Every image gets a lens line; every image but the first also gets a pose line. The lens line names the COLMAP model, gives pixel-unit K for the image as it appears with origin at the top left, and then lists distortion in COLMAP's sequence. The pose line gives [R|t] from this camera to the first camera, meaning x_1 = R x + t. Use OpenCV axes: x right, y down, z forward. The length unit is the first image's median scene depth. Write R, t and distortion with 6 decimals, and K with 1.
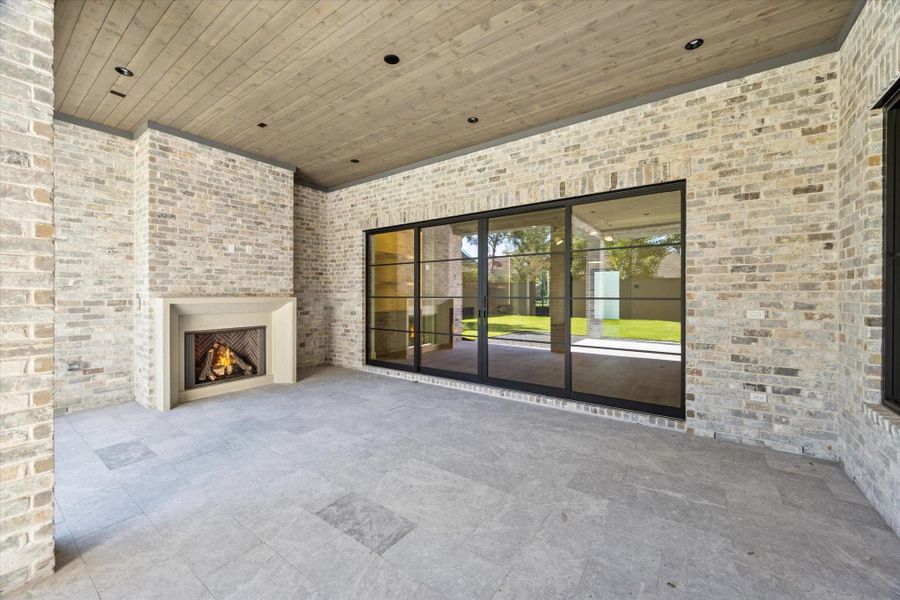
lens RADIAL K [[355.8, 0, 455.3], [0, 355.8, 294.5], [0, 0, 1]] dist [0.000849, 0.000045]
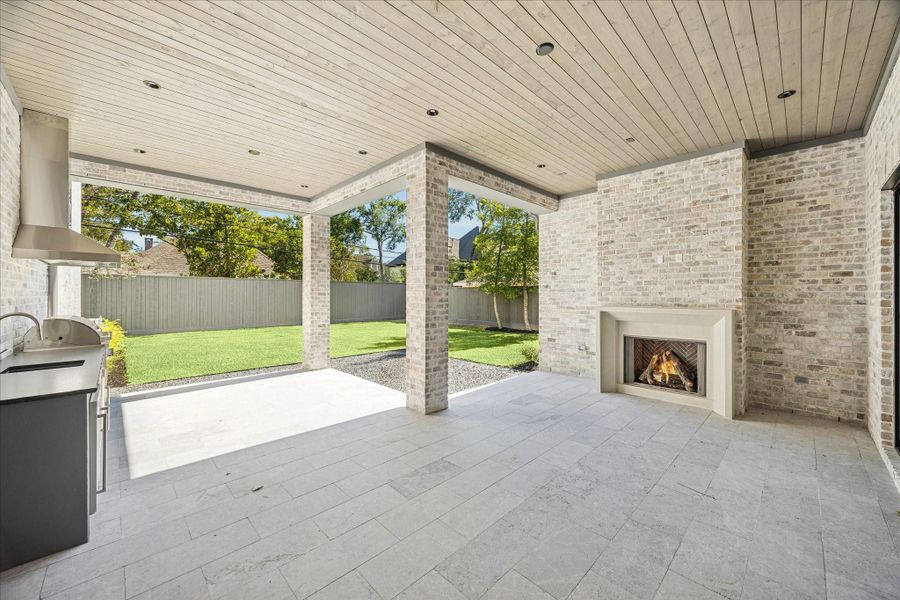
lens RADIAL K [[346.4, 0, 453.6], [0, 346.4, 294.1], [0, 0, 1]] dist [-0.000685, -0.000059]
pose [[-0.183543, -0.001453, -0.983011, 0.464534], [-0.003183, 0.999995, -0.000884, -0.028129], [0.983006, 0.002967, -0.183547, 0.607999]]
